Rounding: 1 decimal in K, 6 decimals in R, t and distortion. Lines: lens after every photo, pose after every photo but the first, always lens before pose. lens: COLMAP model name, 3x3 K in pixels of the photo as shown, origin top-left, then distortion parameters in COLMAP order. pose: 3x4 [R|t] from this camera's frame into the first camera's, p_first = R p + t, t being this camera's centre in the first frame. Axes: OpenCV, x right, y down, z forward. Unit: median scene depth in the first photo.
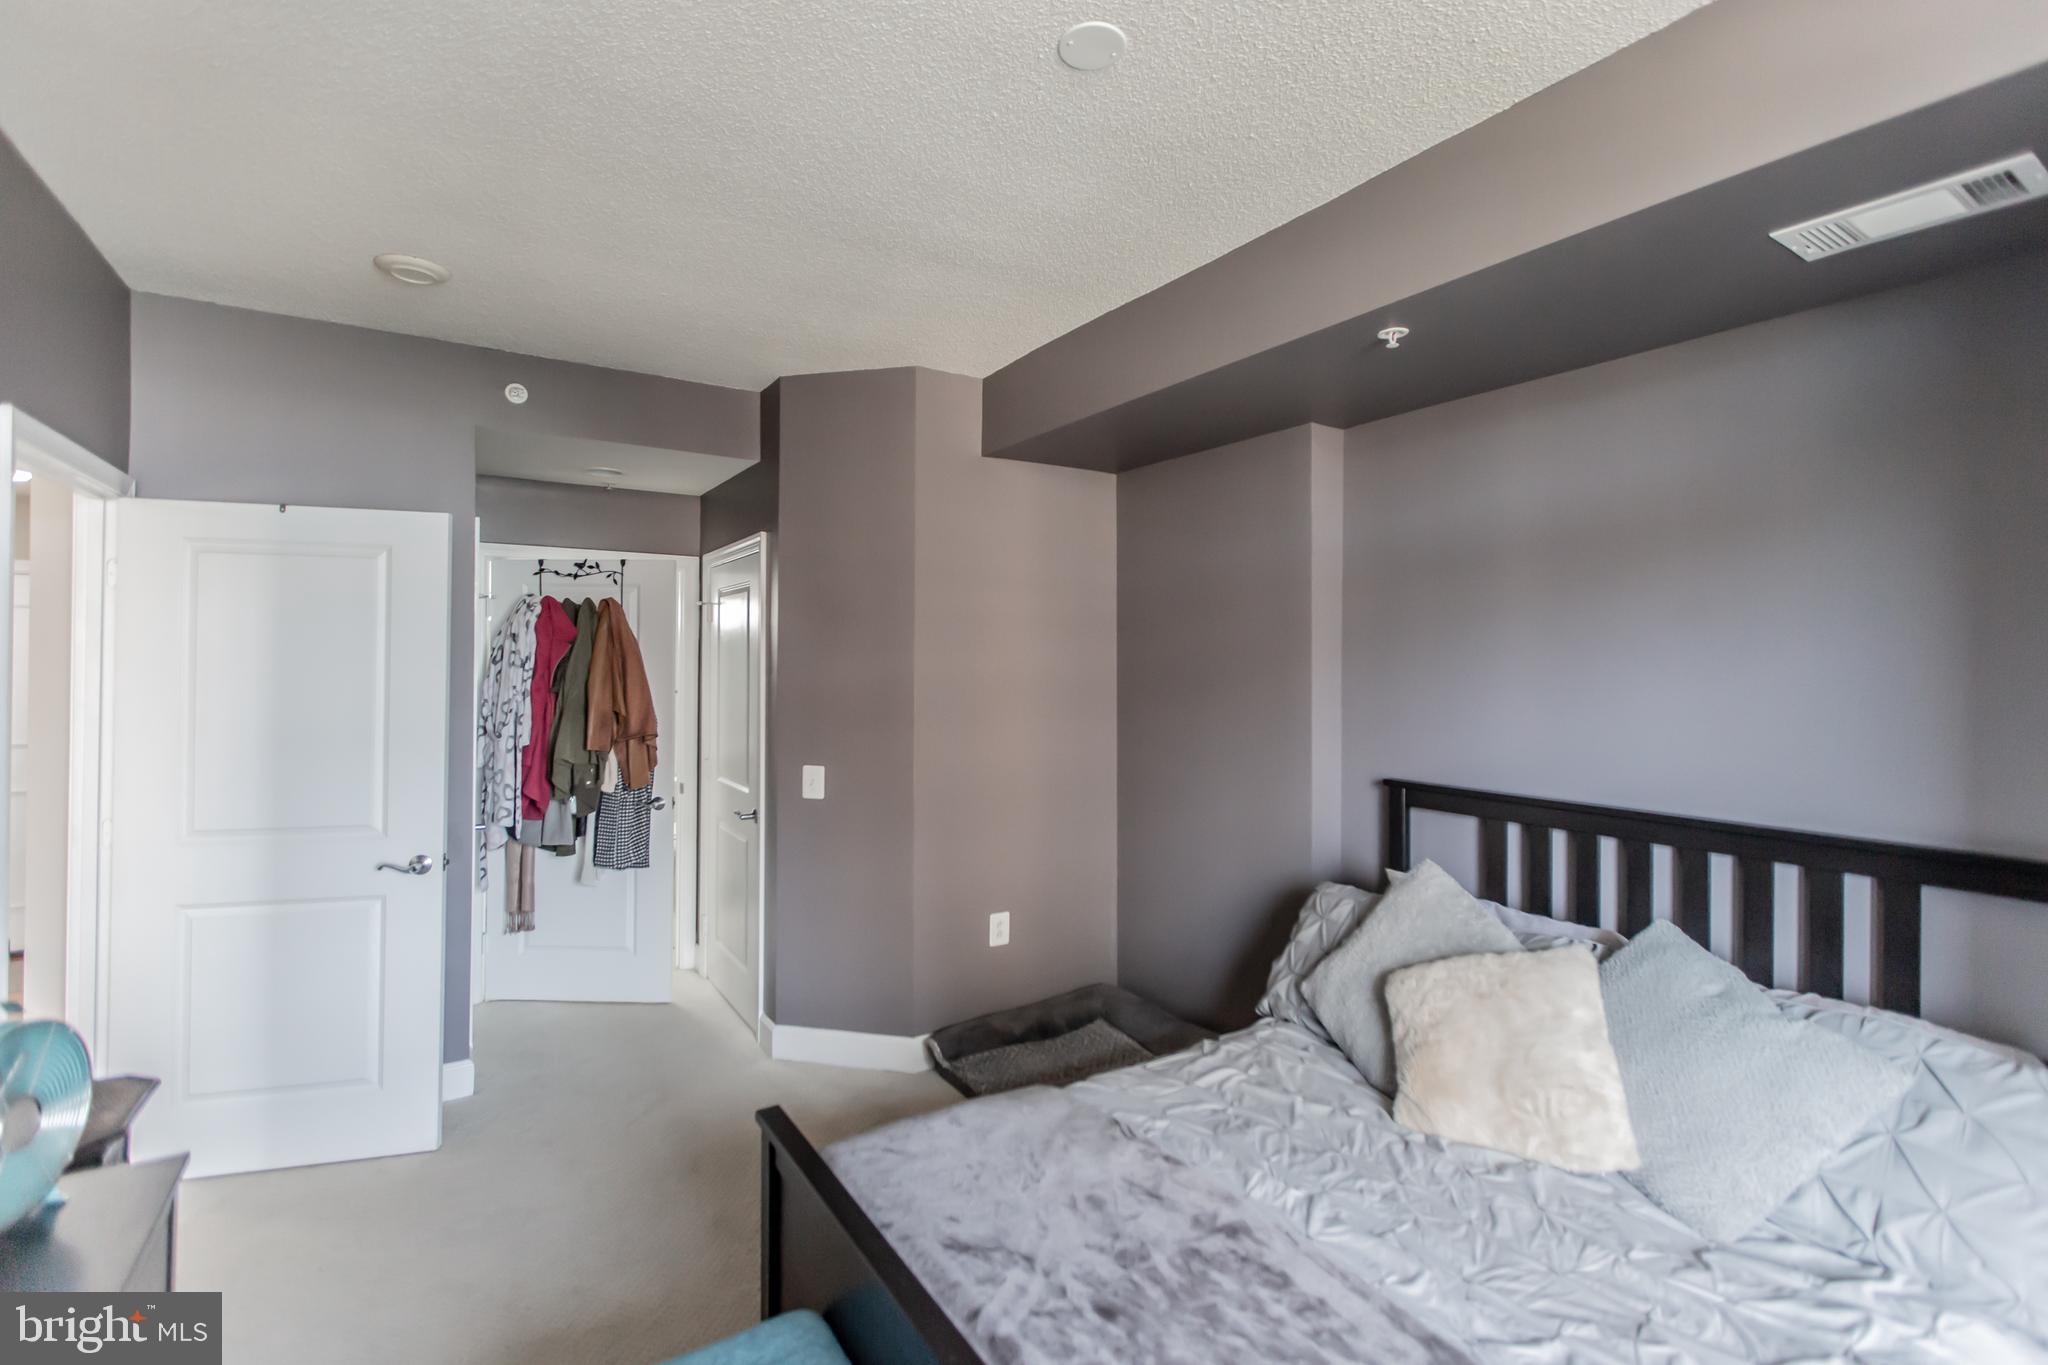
lens RADIAL K [[914.5, 0, 1022.9], [0, 914.5, 684.6], [0, 0, 1]] dist [0.000630, -0.000113]
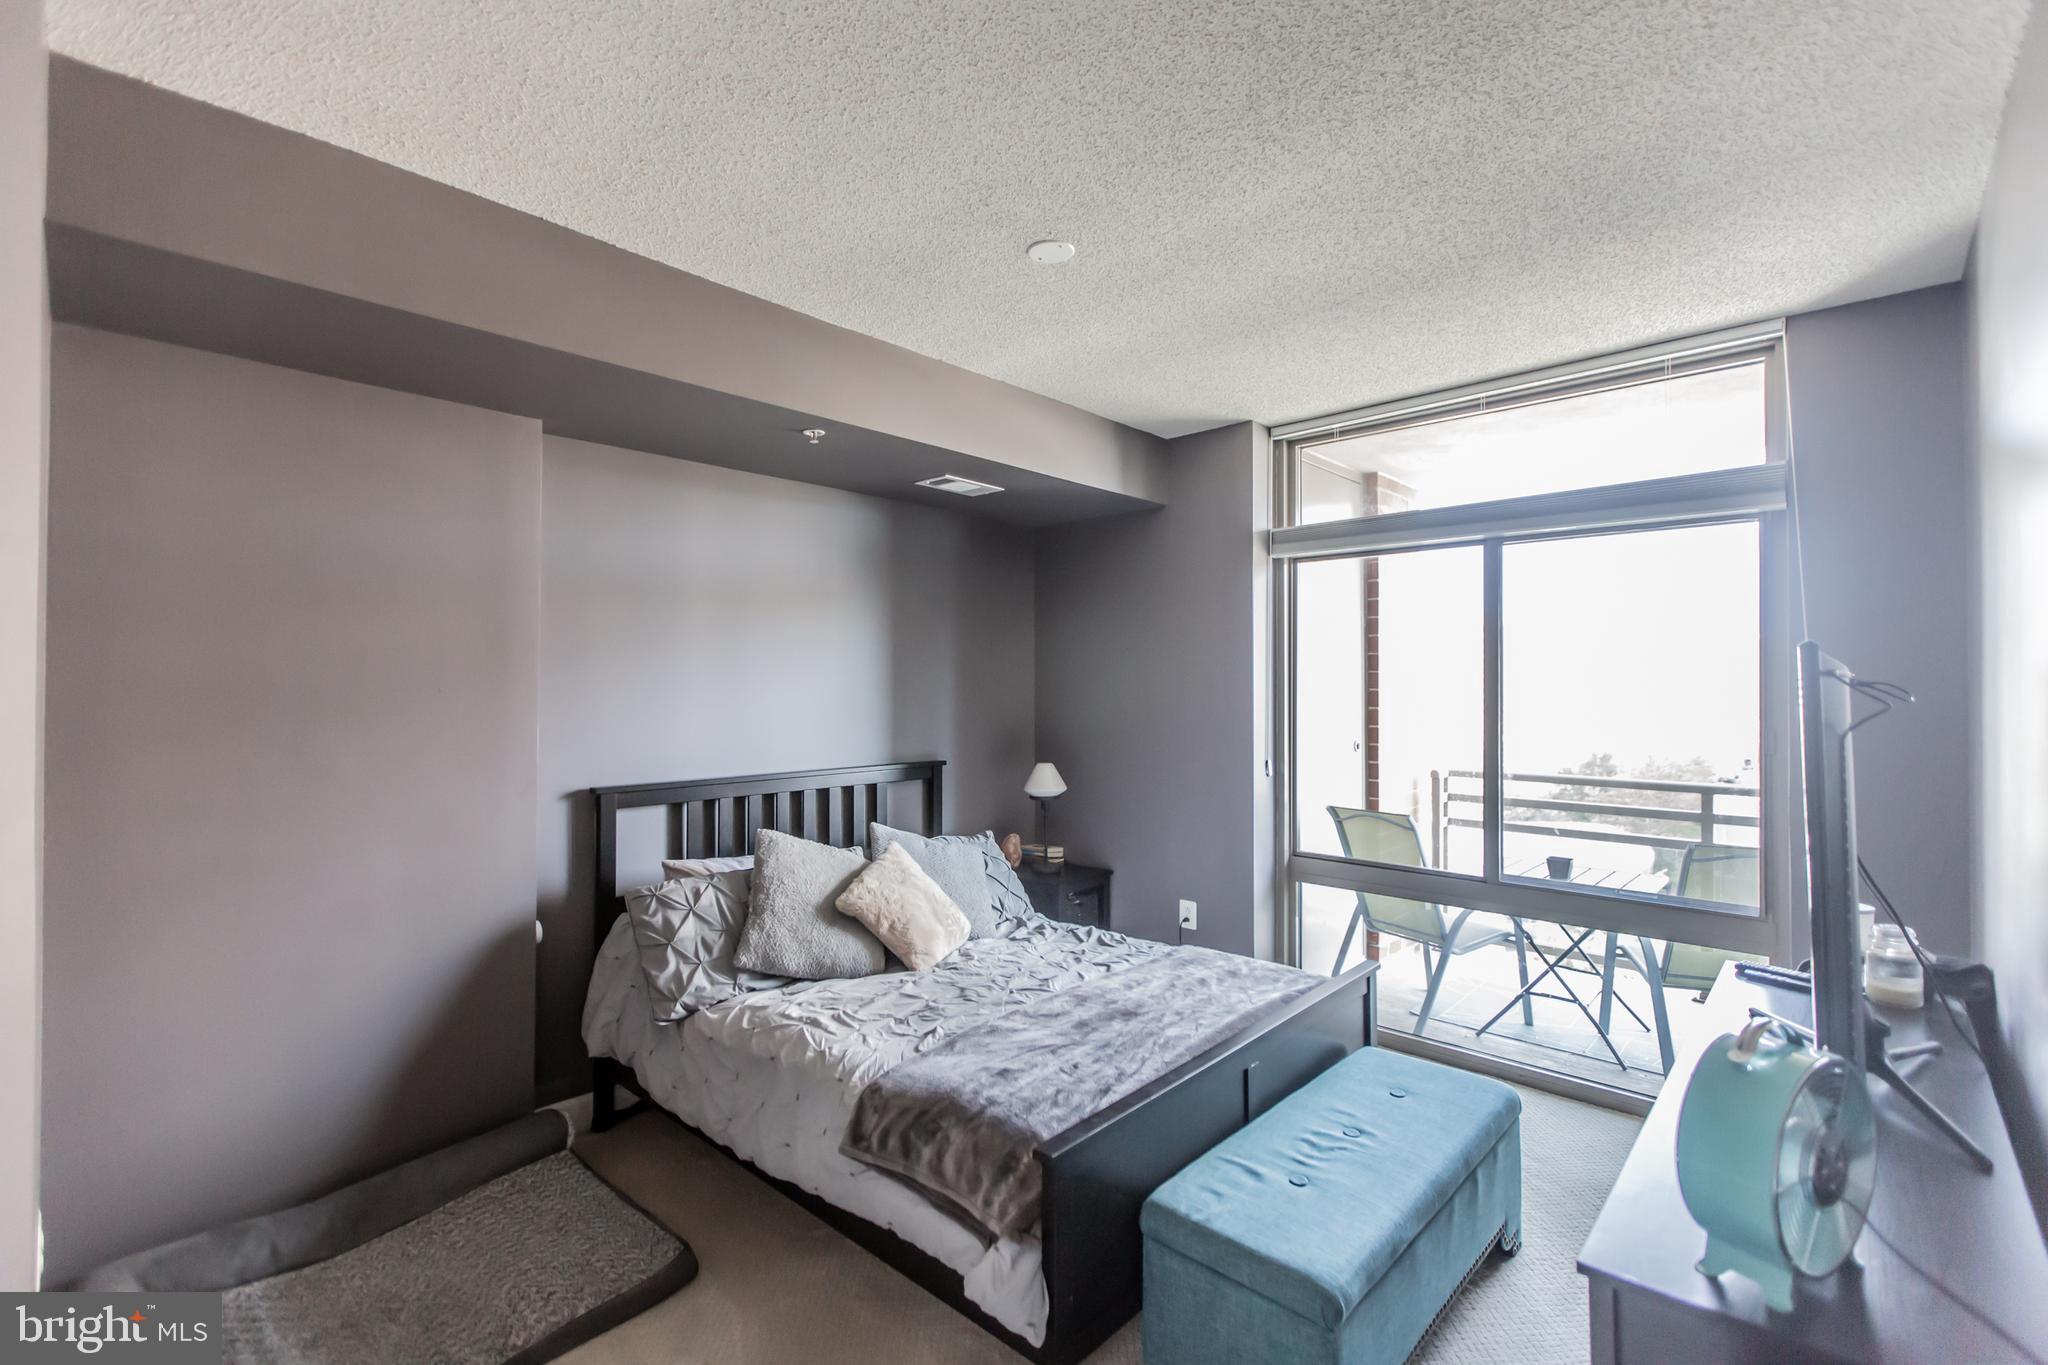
lens RADIAL K [[914.5, 0, 1022.9], [0, 914.5, 684.6], [0, 0, 1]] dist [0.000630, -0.000113]
pose [[-0.245848, -0.006861, 0.969284, -0.810954], [0.027005, 0.999538, 0.013924, -0.018510], [-0.968932, 0.029599, -0.245549, 0.854468]]
